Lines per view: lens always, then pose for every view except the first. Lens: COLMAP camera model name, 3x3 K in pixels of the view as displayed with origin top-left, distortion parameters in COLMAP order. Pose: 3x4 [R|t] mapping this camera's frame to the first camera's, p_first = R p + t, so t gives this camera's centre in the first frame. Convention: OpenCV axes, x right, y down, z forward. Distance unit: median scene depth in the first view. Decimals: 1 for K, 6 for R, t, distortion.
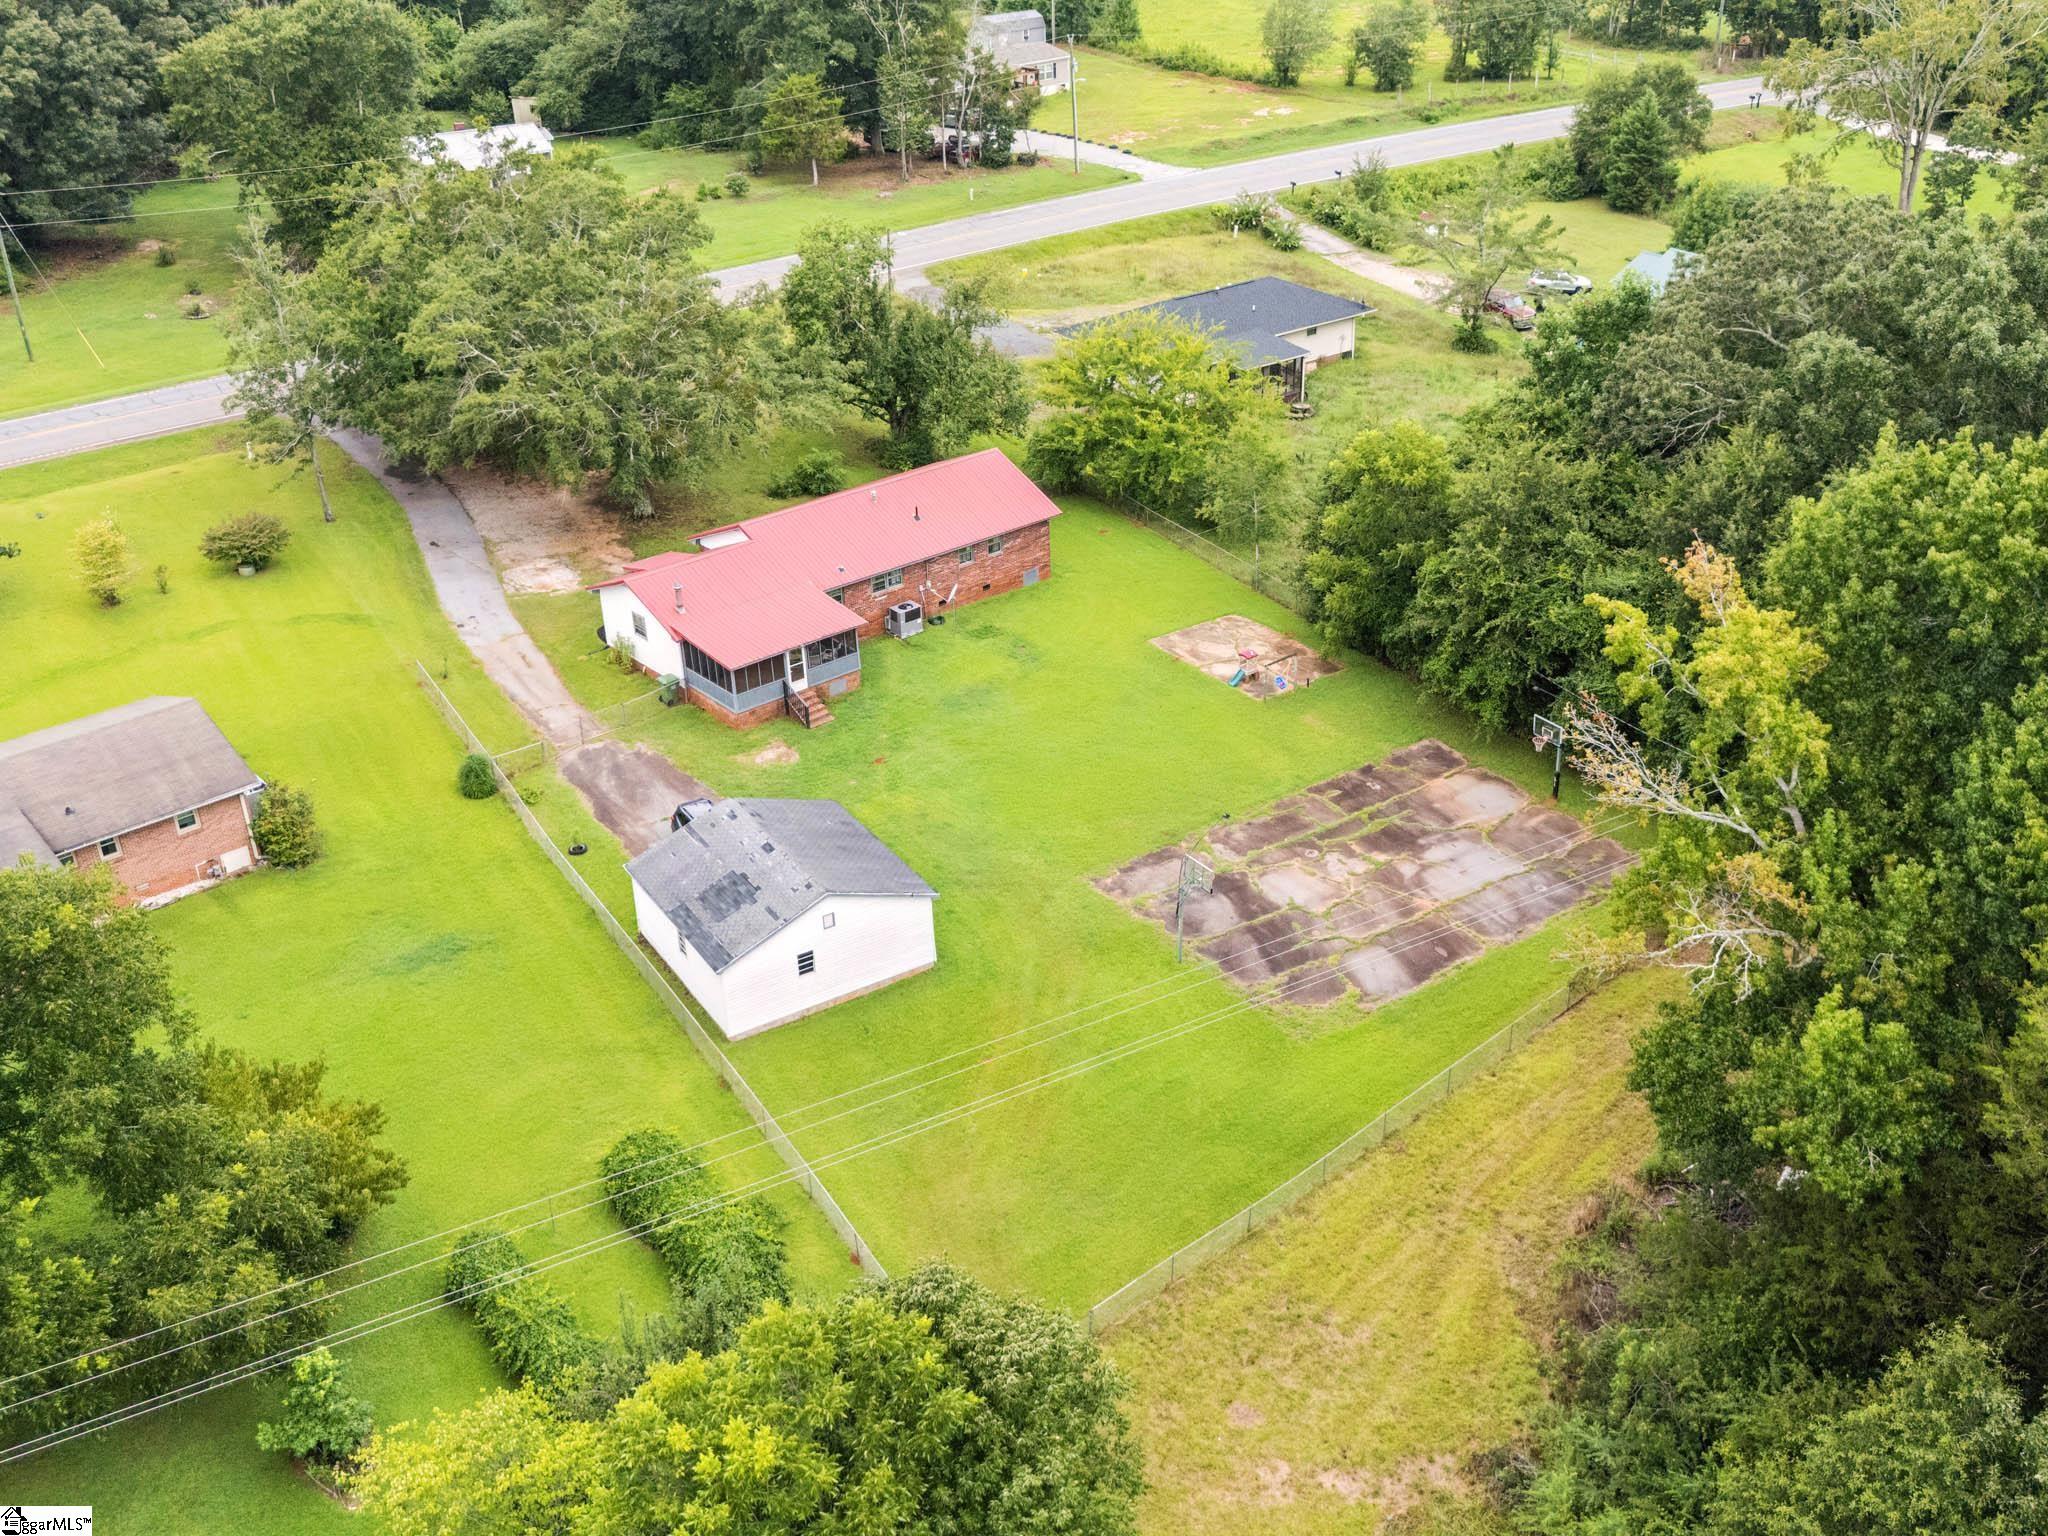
lens RADIAL K [[2016.1, 0, 1024.0], [0, 2016.1, 768.0], [0, 0, 1]] dist [0.181997, -0.369736]
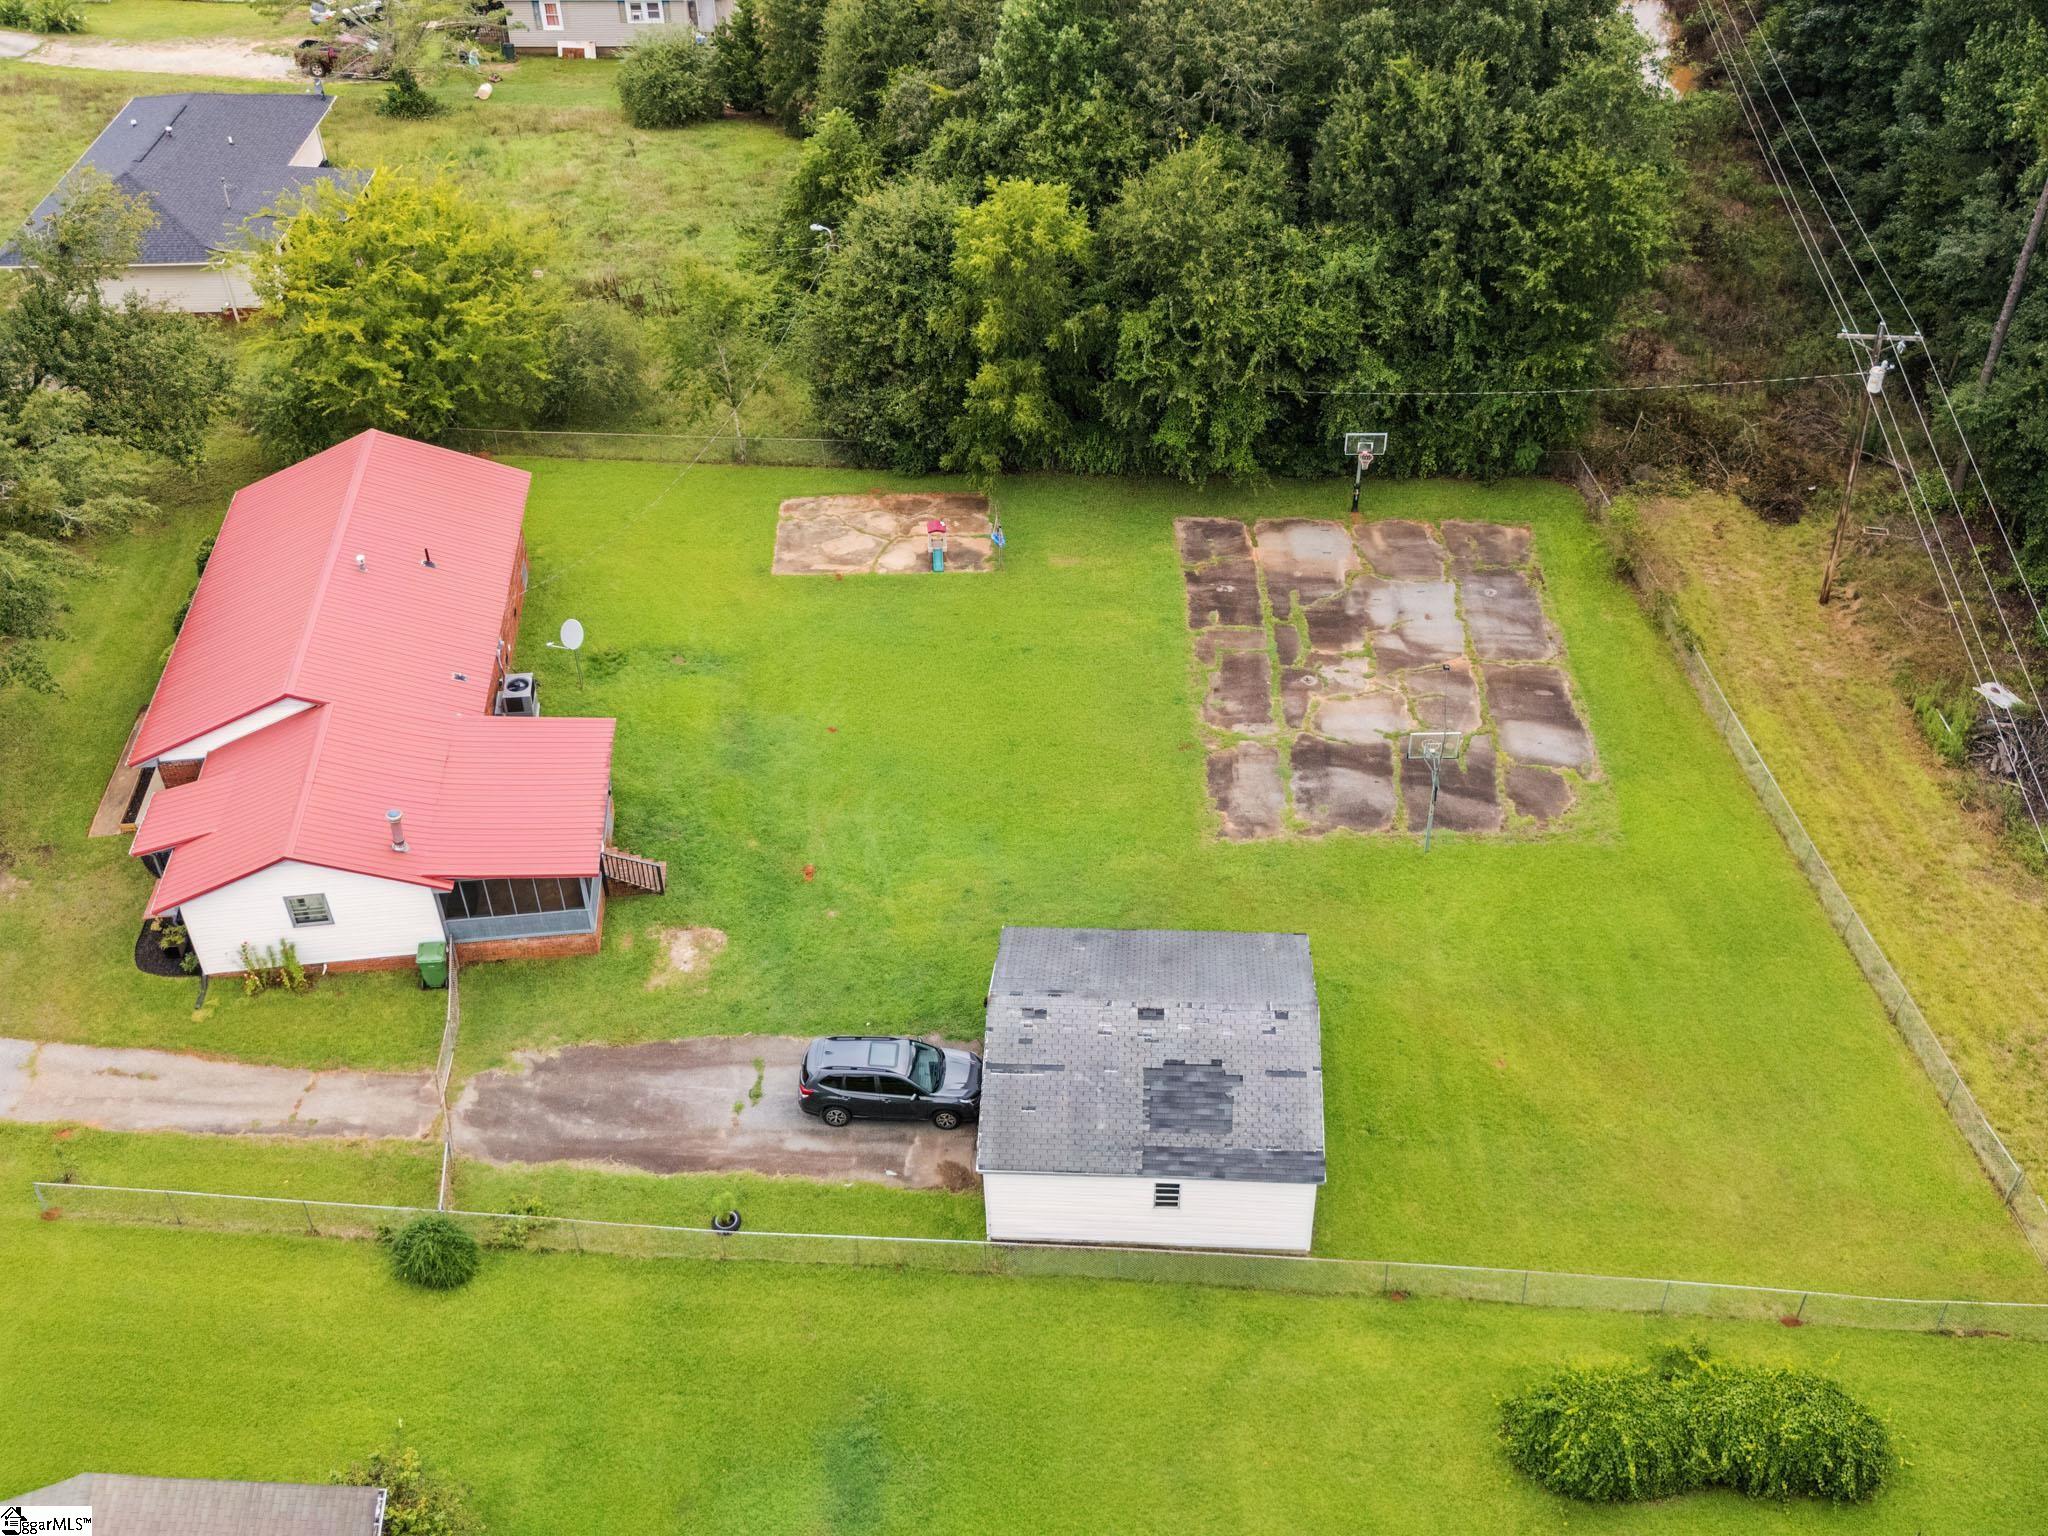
lens RADIAL K [[2016.1, 0, 1024.0], [0, 2016.1, 768.0], [0, 0, 1]] dist [0.181997, -0.369736]
pose [[0.581777, -0.499520, 0.641884, -0.481978], [0.405105, 0.862294, 0.303874, -0.227749], [-0.705284, 0.083243, 0.704021, 0.459287]]
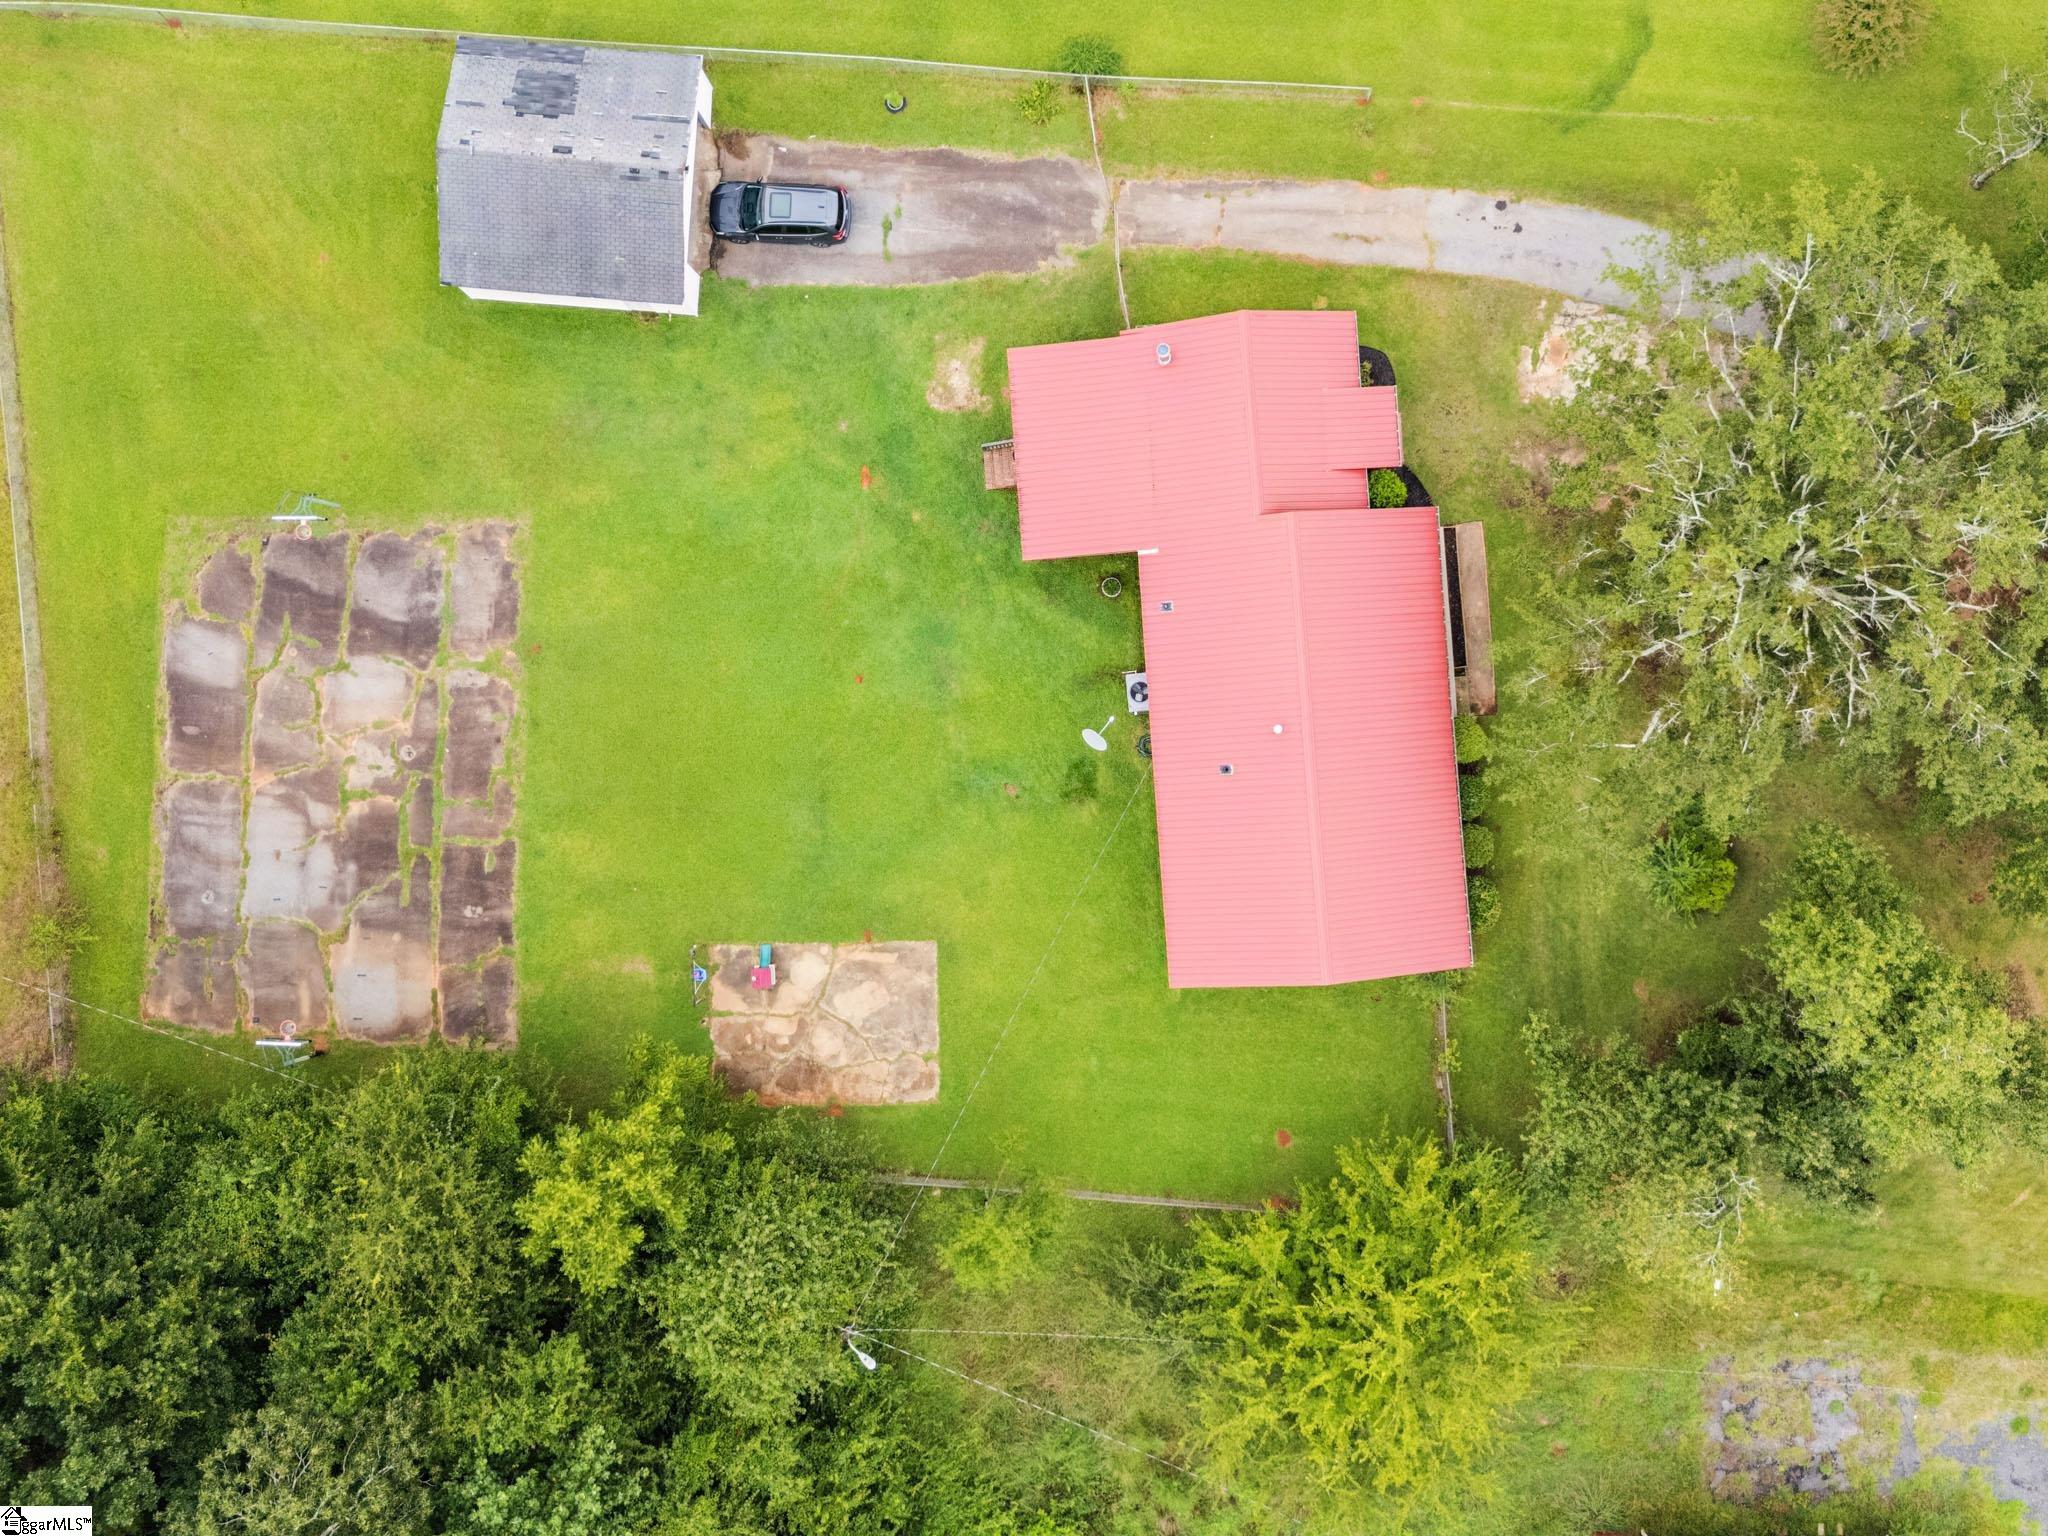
lens RADIAL K [[2016.1, 0, 1024.0], [0, 2016.1, 768.0], [0, 0, 1]] dist [0.181997, -0.369736]
pose [[-0.592243, 0.804951, 0.036086, -0.047512], [-0.363213, -0.306675, 0.879788, -0.828473], [0.719253, 0.507941, 0.473995, 0.734793]]
